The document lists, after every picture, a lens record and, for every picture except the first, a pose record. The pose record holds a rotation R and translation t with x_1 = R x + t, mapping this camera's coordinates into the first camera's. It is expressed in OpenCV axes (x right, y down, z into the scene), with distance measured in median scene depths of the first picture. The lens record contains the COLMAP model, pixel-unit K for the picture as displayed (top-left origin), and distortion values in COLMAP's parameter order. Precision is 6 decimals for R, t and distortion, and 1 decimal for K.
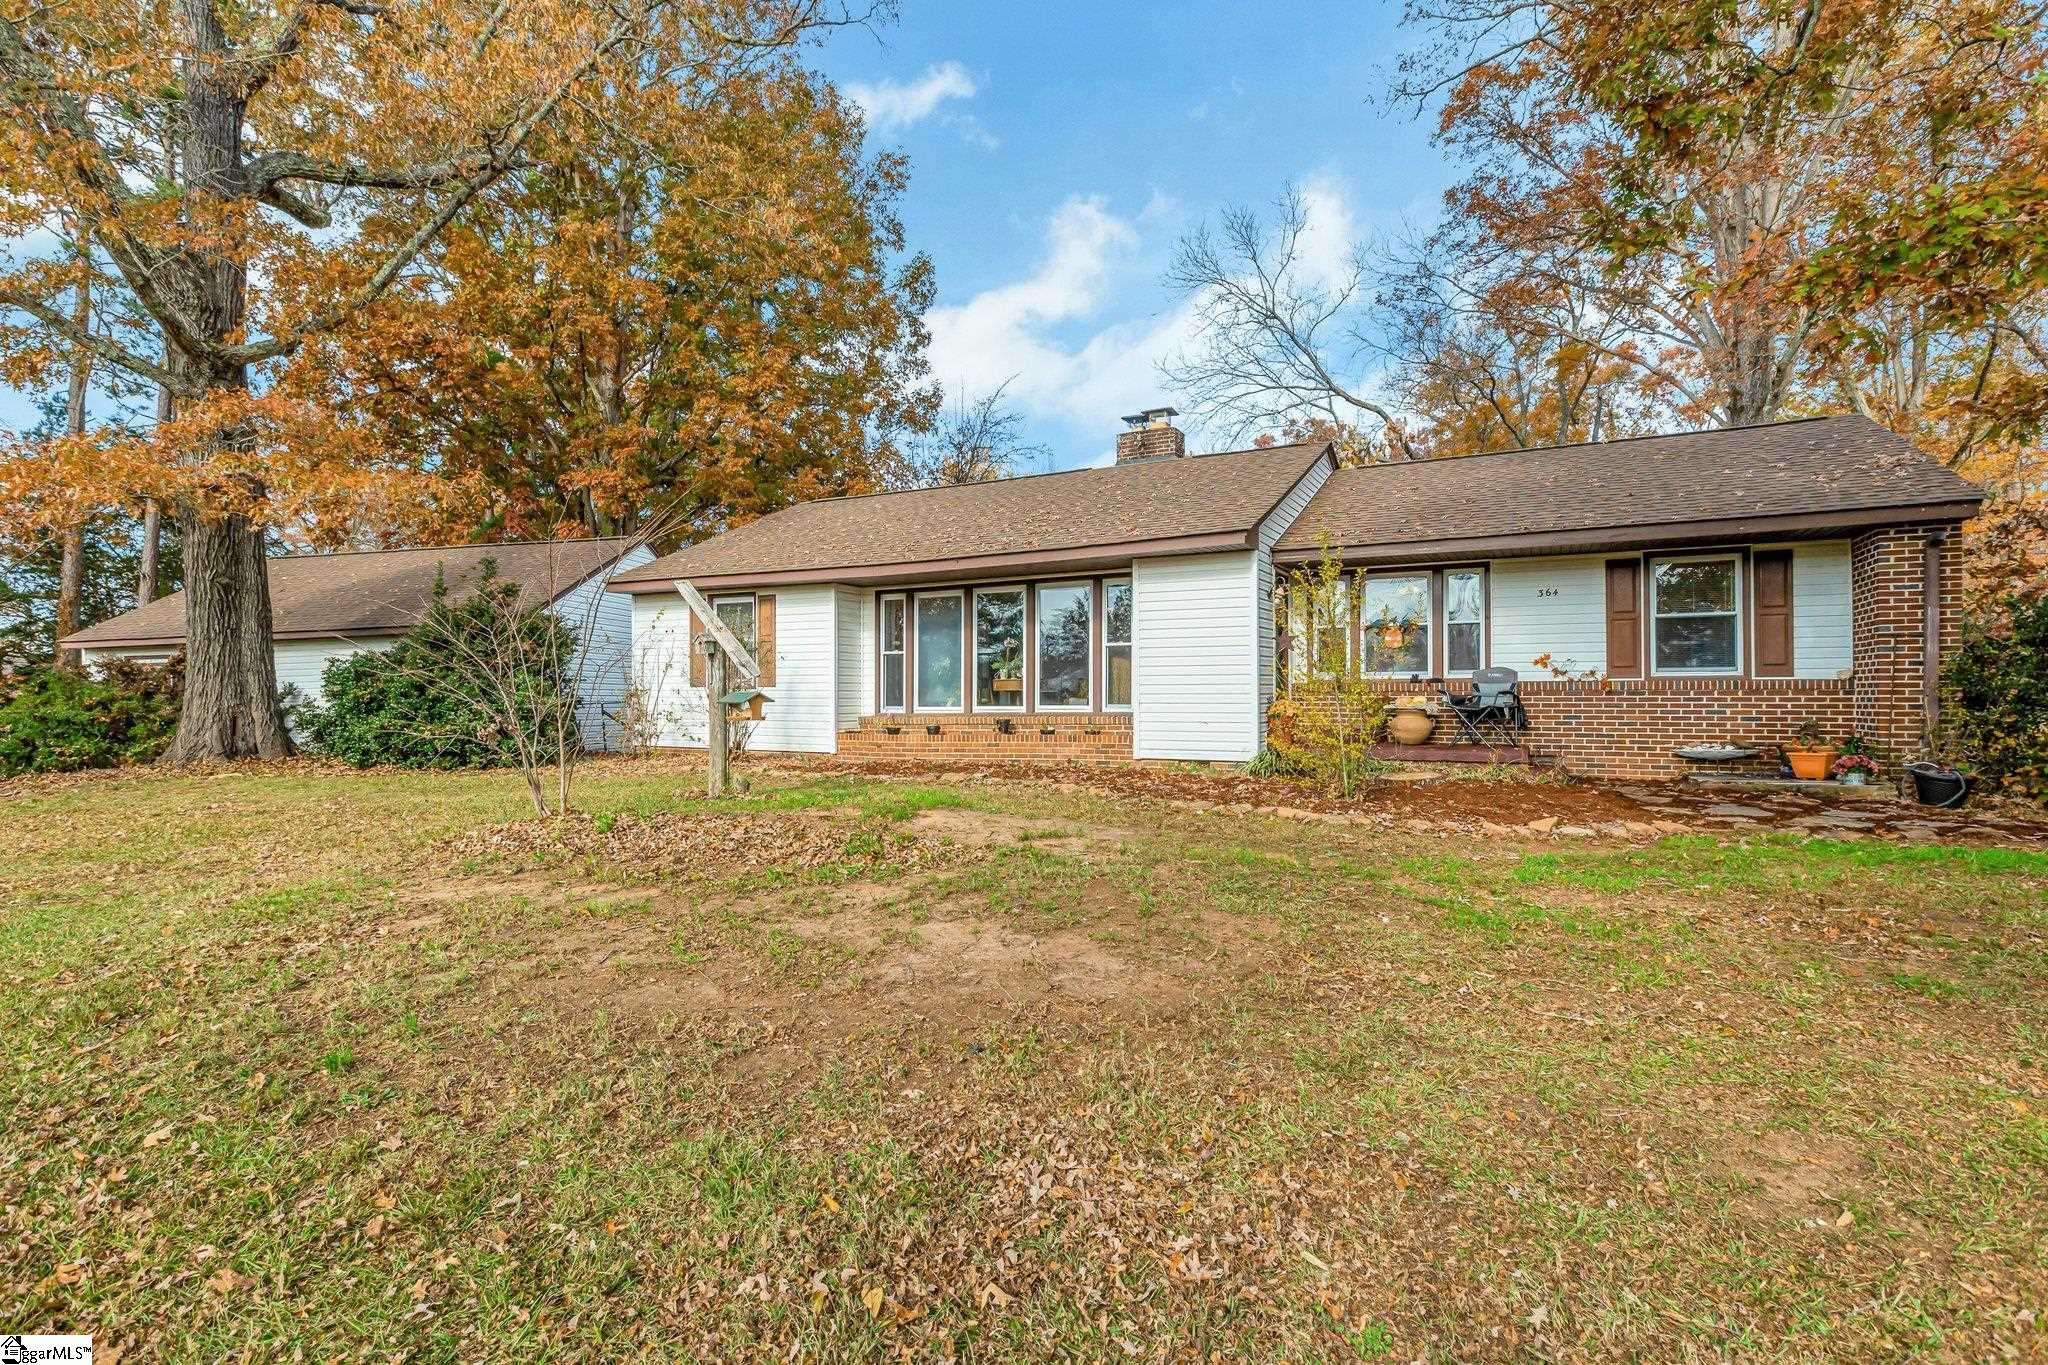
lens RADIAL K [[1003.3, 0, 1024.0], [0, 1003.3, 701.3], [0, 0, 1]] dist [-0.001062, 0.000019]
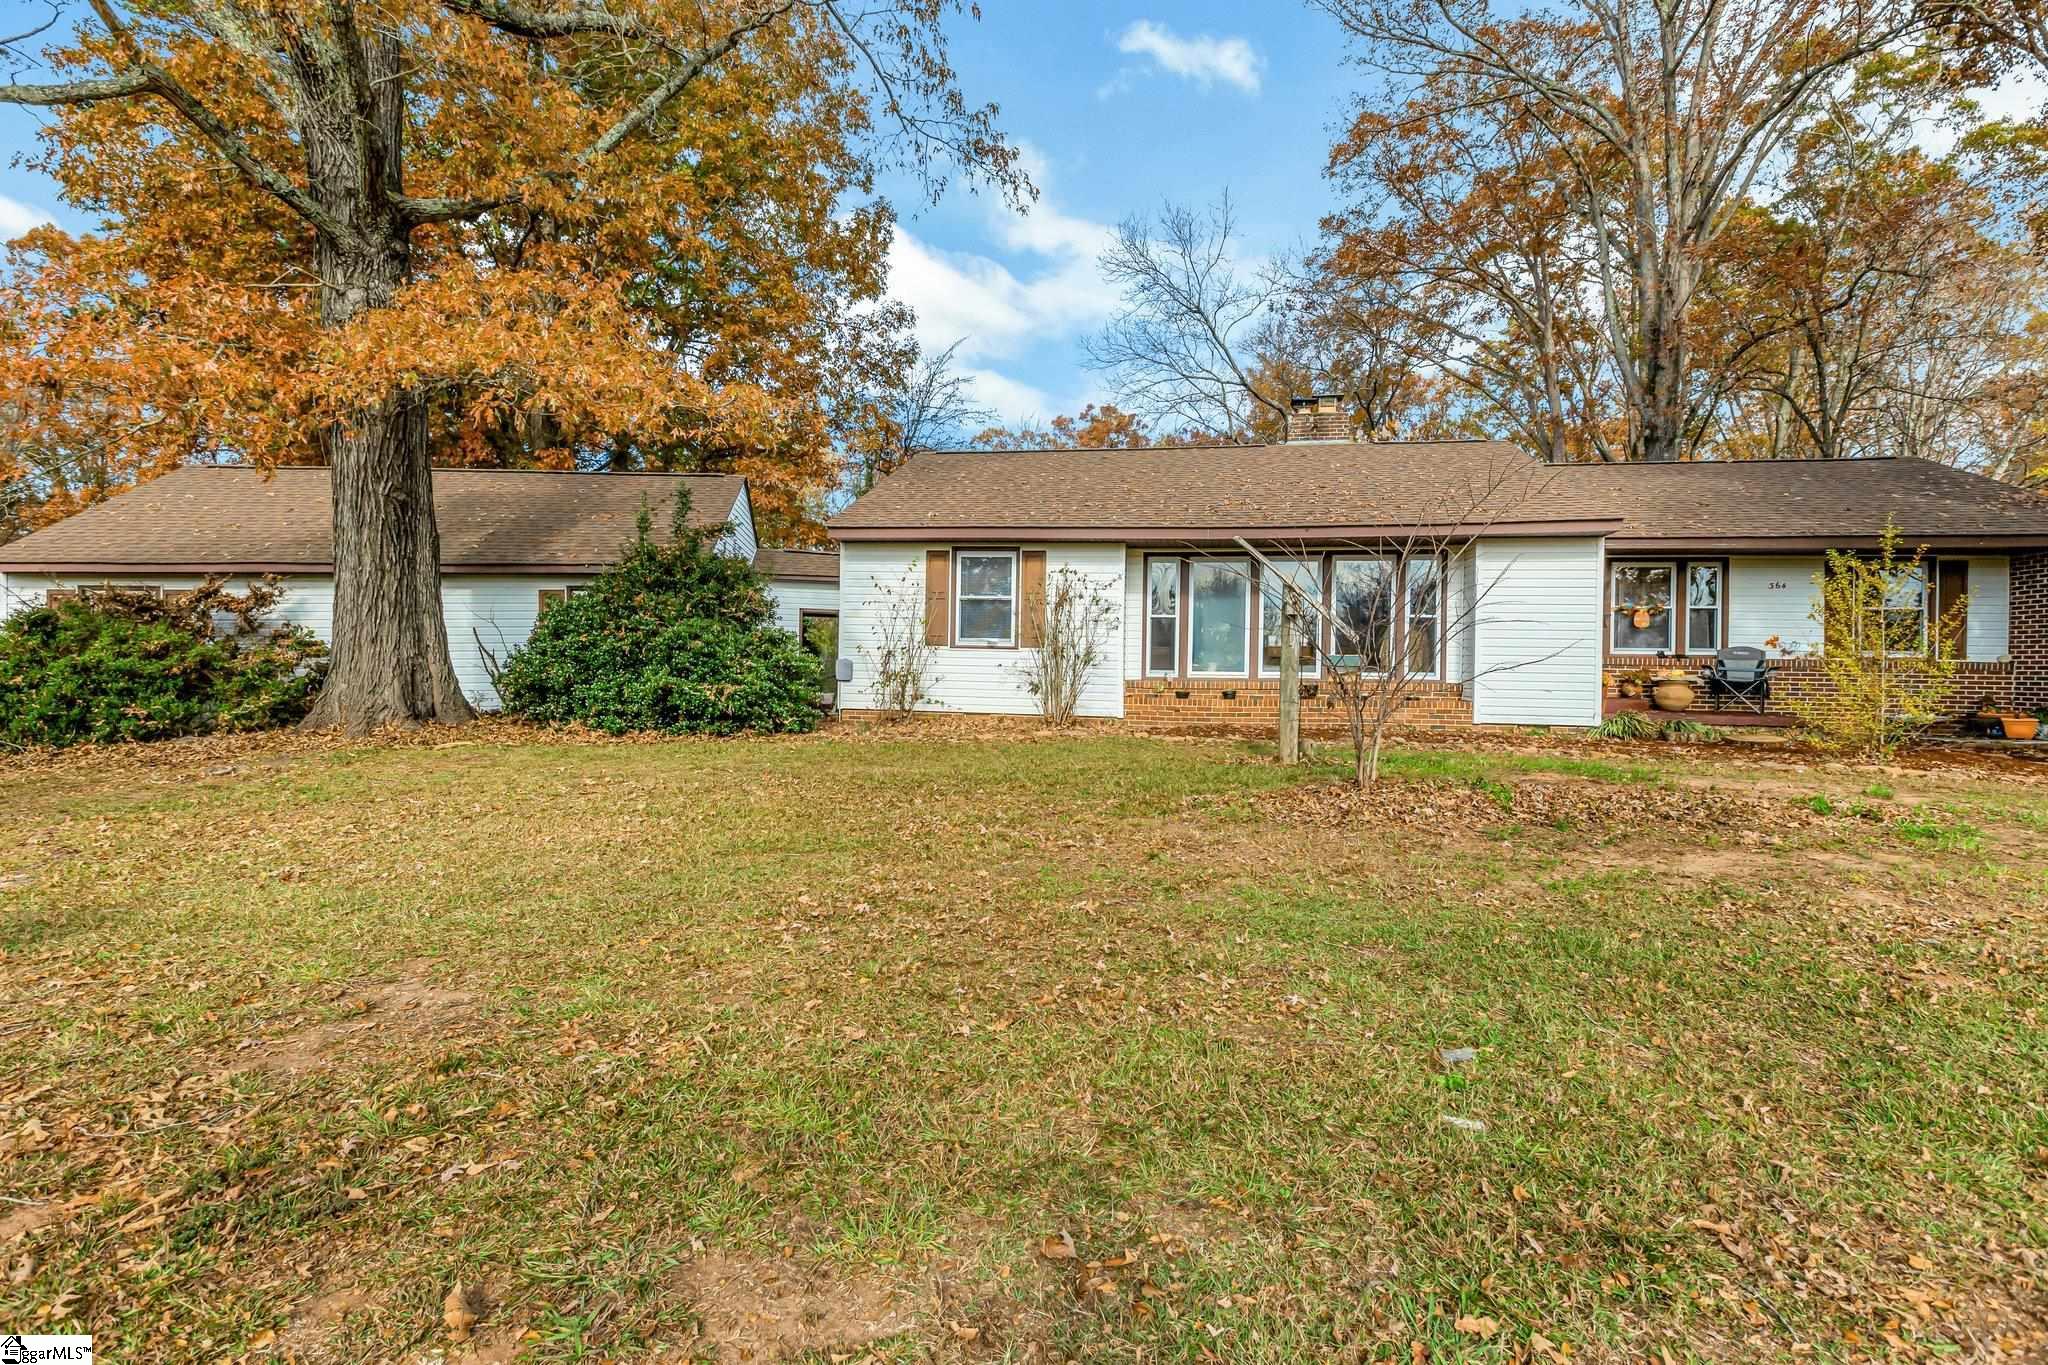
lens RADIAL K [[973.2, 0, 1018.5], [0, 973.2, 676.0], [0, 0, 1]] dist [-0.002191, -0.000361]
pose [[0.953889, 0.014181, 0.299825, -0.584617], [-0.017792, 0.999798, 0.009317, 0.004623], [-0.299632, -0.014222, 0.953949, 0.131998]]
